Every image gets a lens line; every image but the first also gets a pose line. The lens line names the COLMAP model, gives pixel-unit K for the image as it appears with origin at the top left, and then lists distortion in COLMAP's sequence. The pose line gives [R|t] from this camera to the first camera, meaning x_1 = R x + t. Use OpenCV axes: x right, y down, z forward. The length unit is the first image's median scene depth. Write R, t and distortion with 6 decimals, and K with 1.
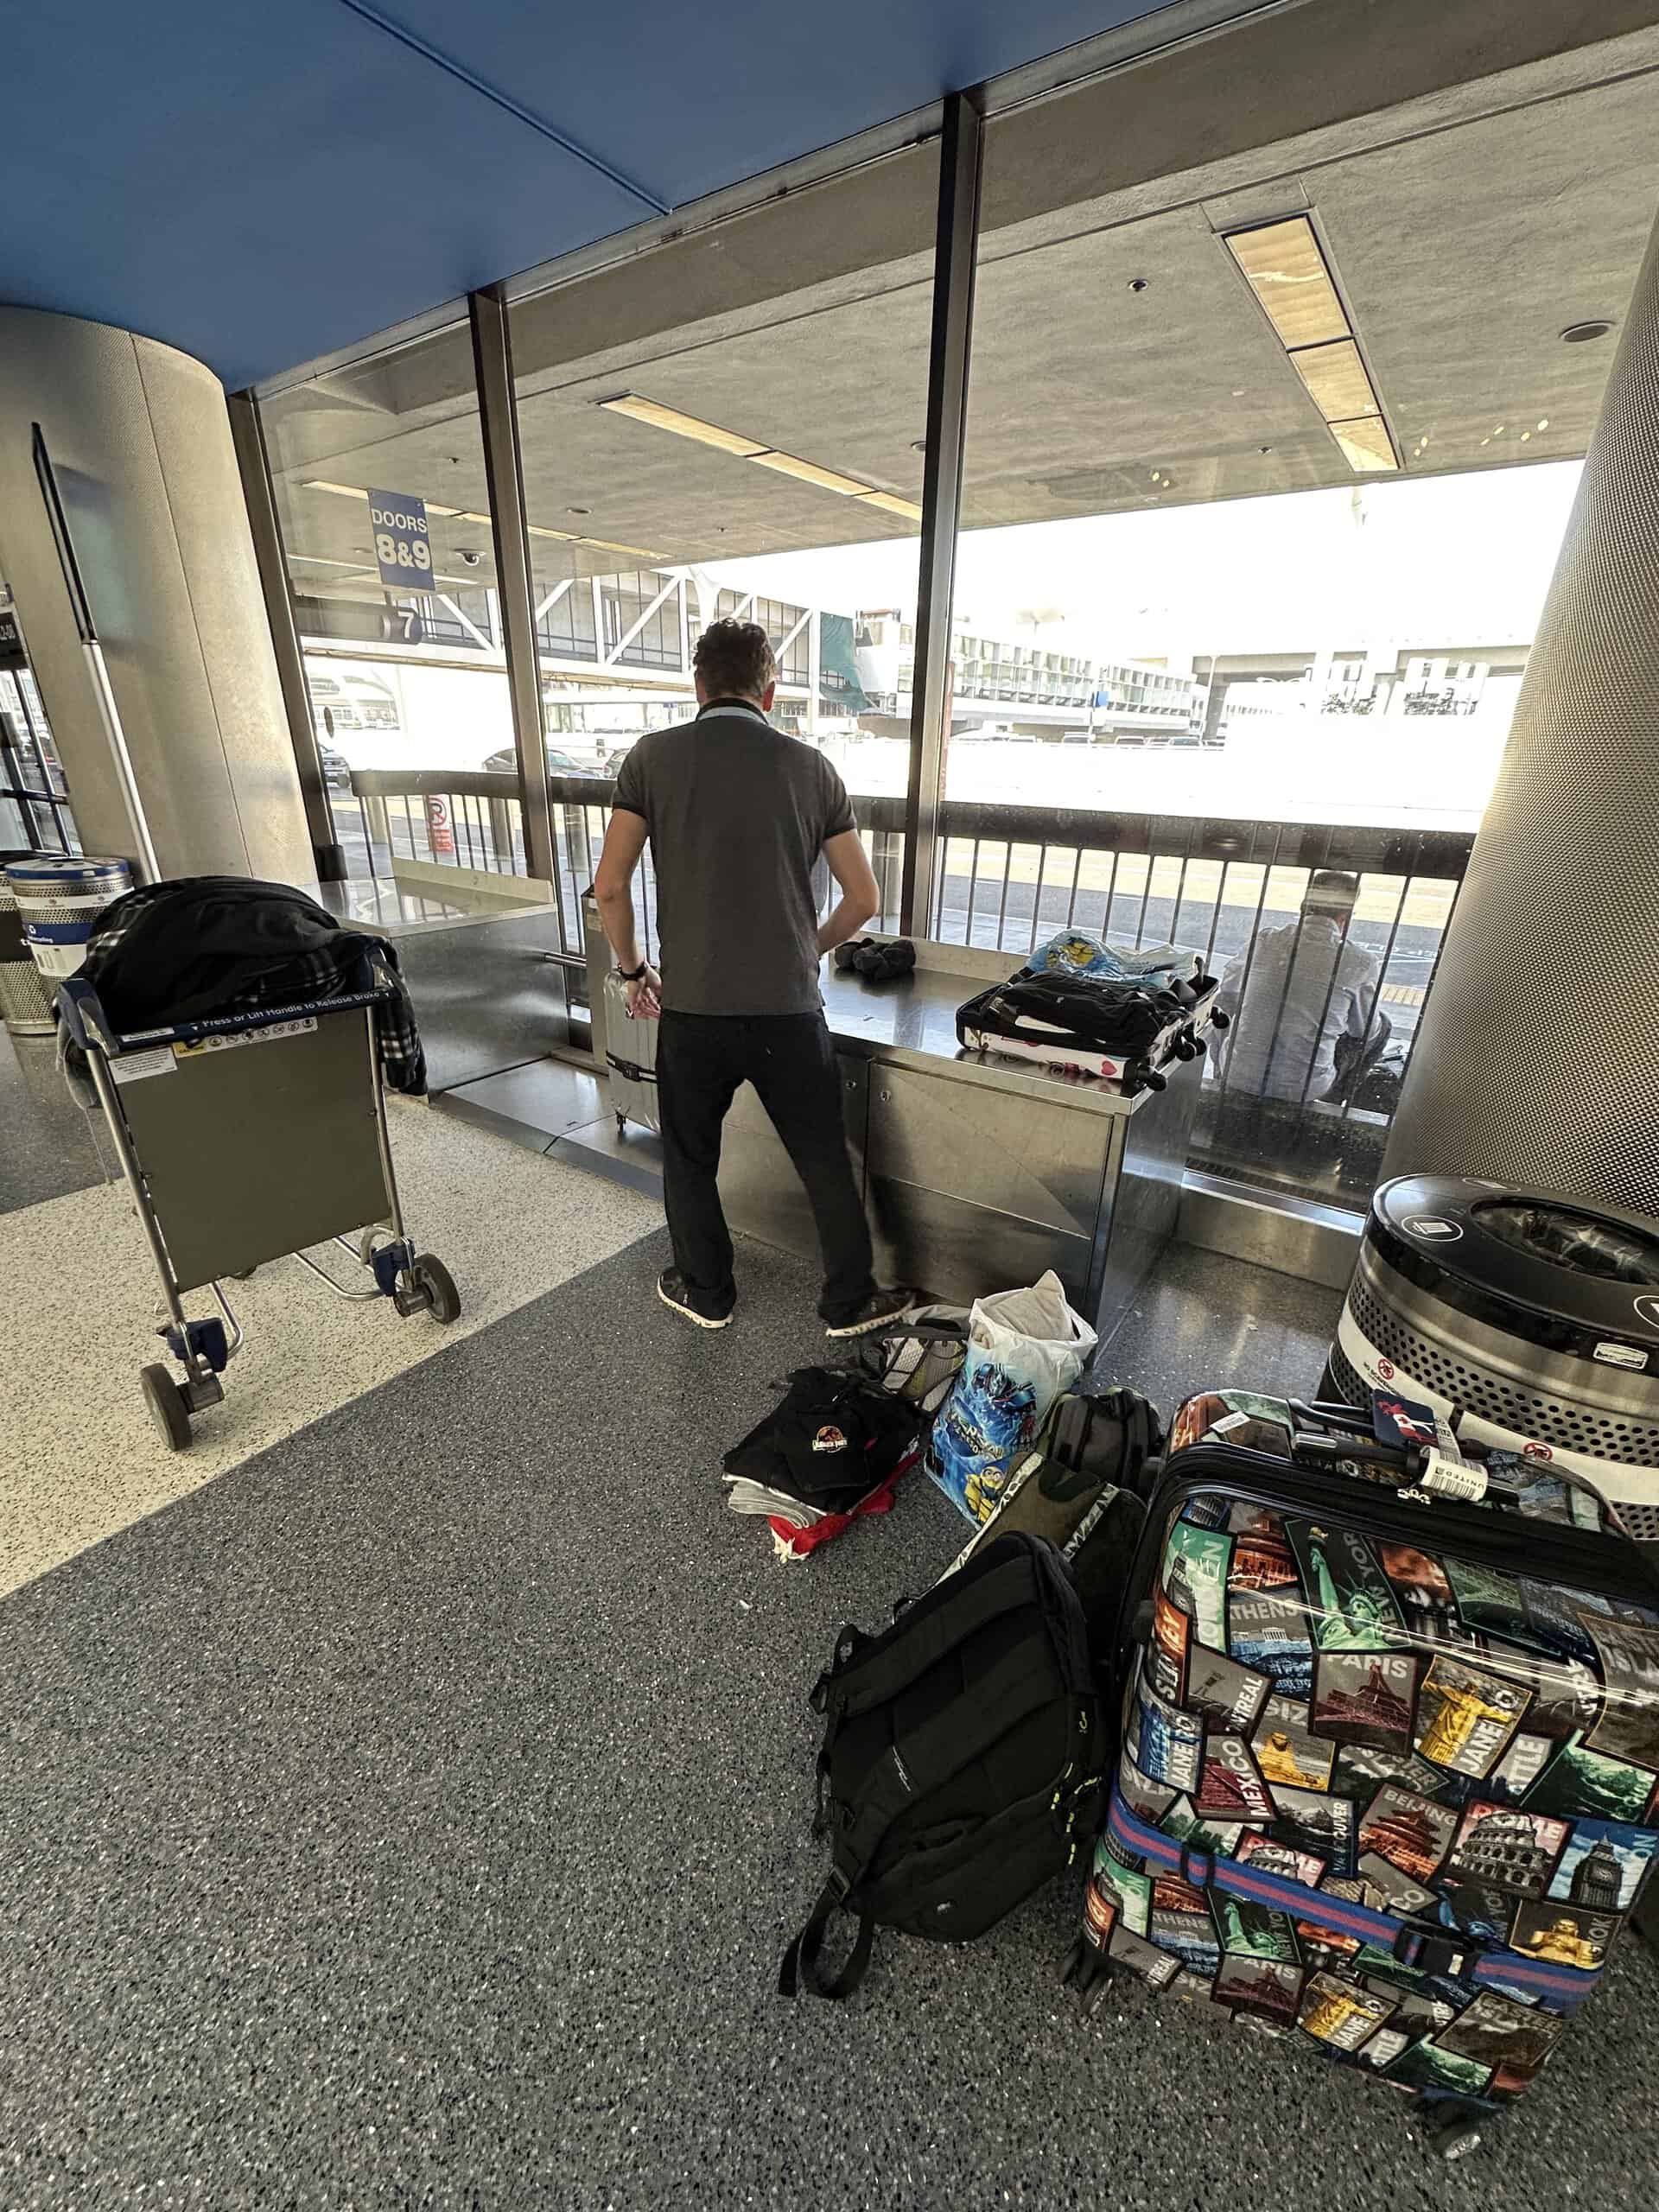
lens RADIAL K [[900.2, 0, 829.5], [0, 900.2, 1106.0], [0, 0, 1]] dist [0.017340, -0.007282]
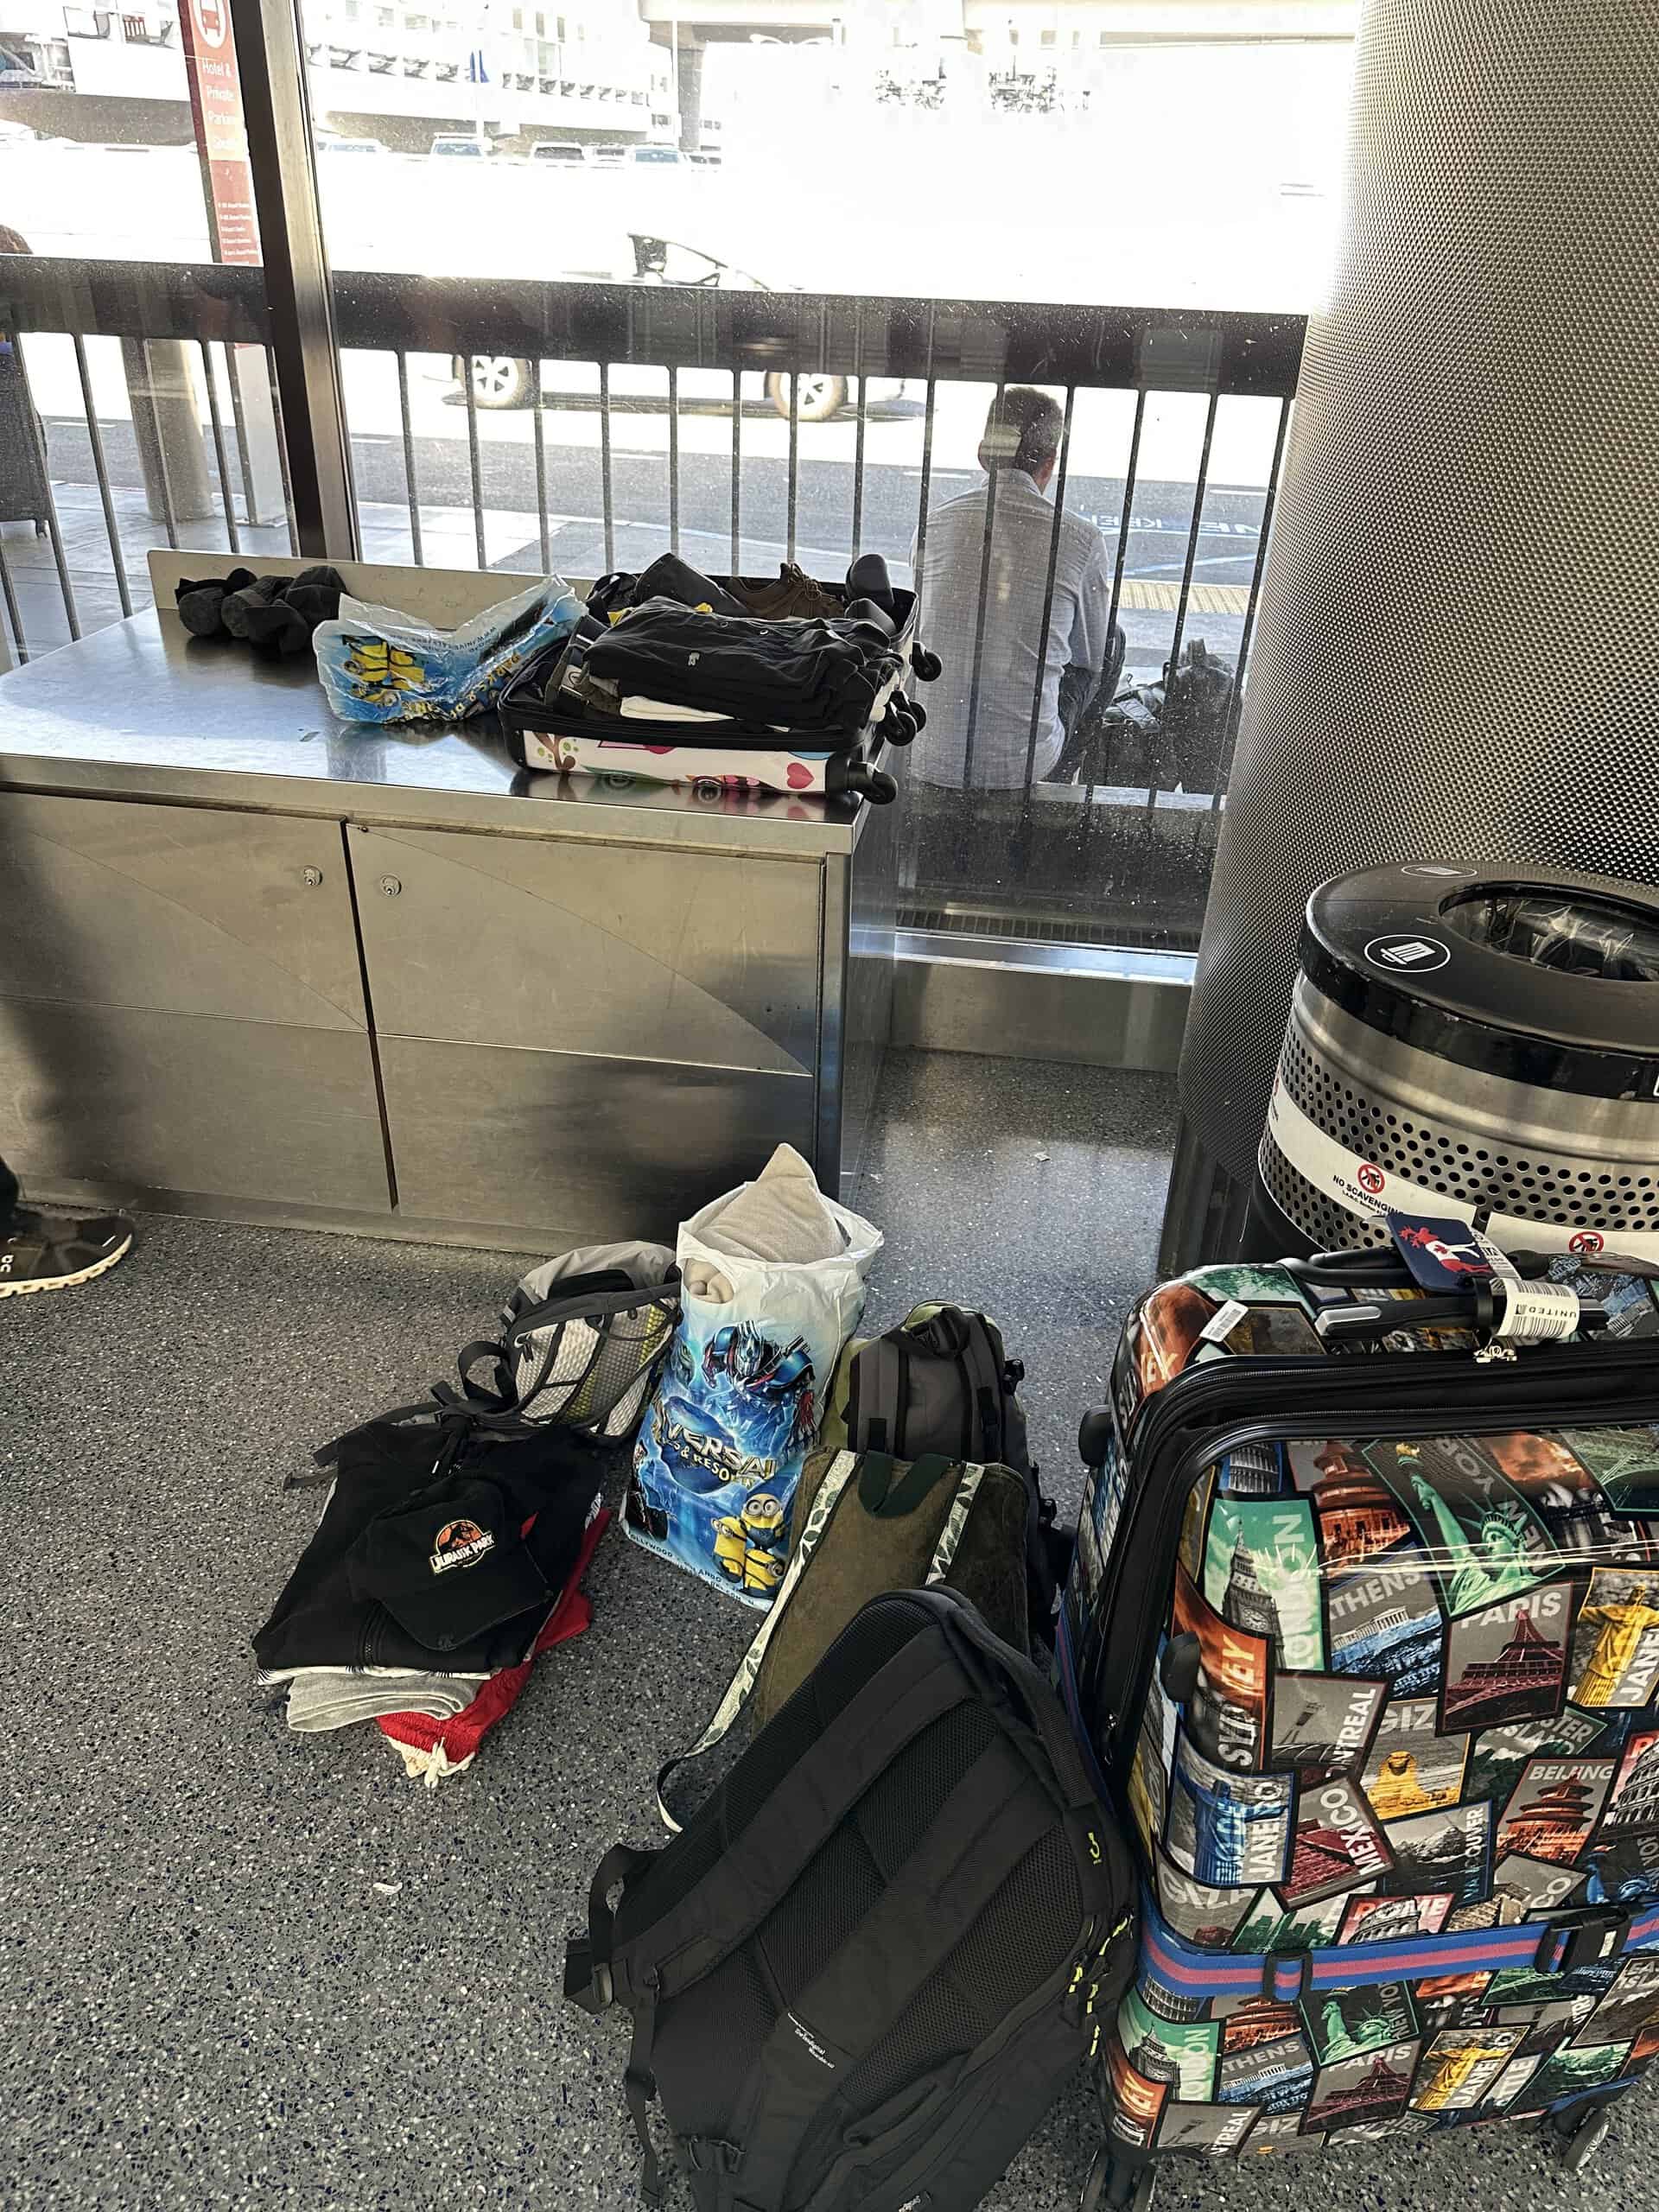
lens RADIAL K [[1576.6, 0, 824.1], [0, 1576.6, 1090.0], [0, 0, 1]] dist [0.081574, -0.095434]
pose [[0.895372, -0.214839, 0.390067, -0.192702], [0.156079, 0.971765, 0.176955, -0.041828], [-0.417070, -0.097559, 0.903623, 0.138220]]
